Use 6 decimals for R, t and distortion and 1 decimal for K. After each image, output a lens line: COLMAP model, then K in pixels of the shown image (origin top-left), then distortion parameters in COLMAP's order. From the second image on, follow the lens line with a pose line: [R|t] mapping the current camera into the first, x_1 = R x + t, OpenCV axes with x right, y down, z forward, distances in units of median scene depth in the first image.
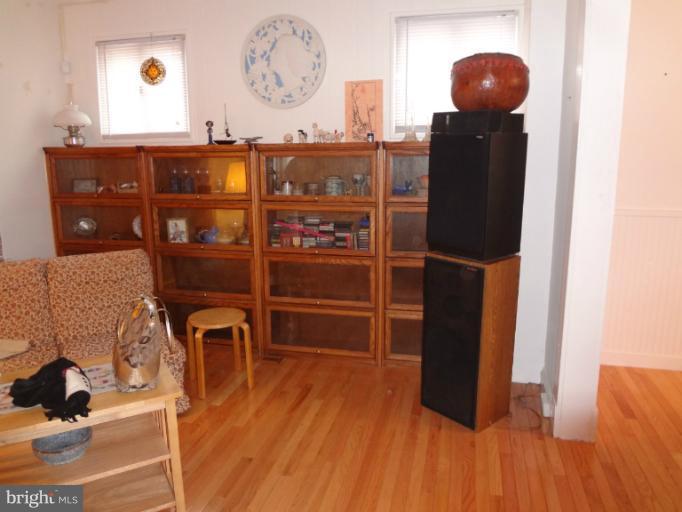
lens RADIAL K [[514.5, 0, 341.0], [0, 514.5, 256.0], [0, 0, 1]] dist [-0.044043, 0.011153]
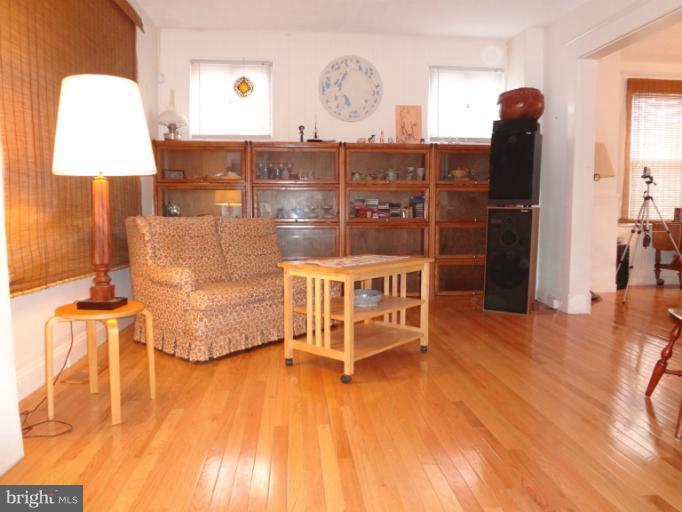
lens RADIAL K [[514.5, 0, 341.0], [0, 514.5, 256.0], [0, 0, 1]] dist [-0.044043, 0.011153]
pose [[0.940603, -0.018658, 0.338996, -0.620105], [0.057224, 0.992916, -0.104128, 0.218859], [-0.334652, 0.117342, 0.935007, -0.246119]]
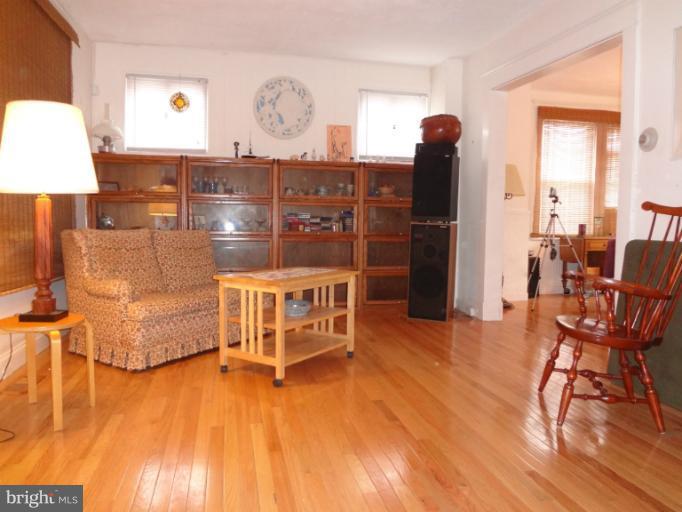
lens RADIAL K [[514.5, 0, 341.0], [0, 514.5, 256.0], [0, 0, 1]] dist [-0.044043, 0.011153]
pose [[0.890220, -0.009456, 0.455433, -0.640043], [0.068241, 0.991271, -0.112808, 0.218338], [-0.450391, 0.131503, 0.883094, -0.312782]]
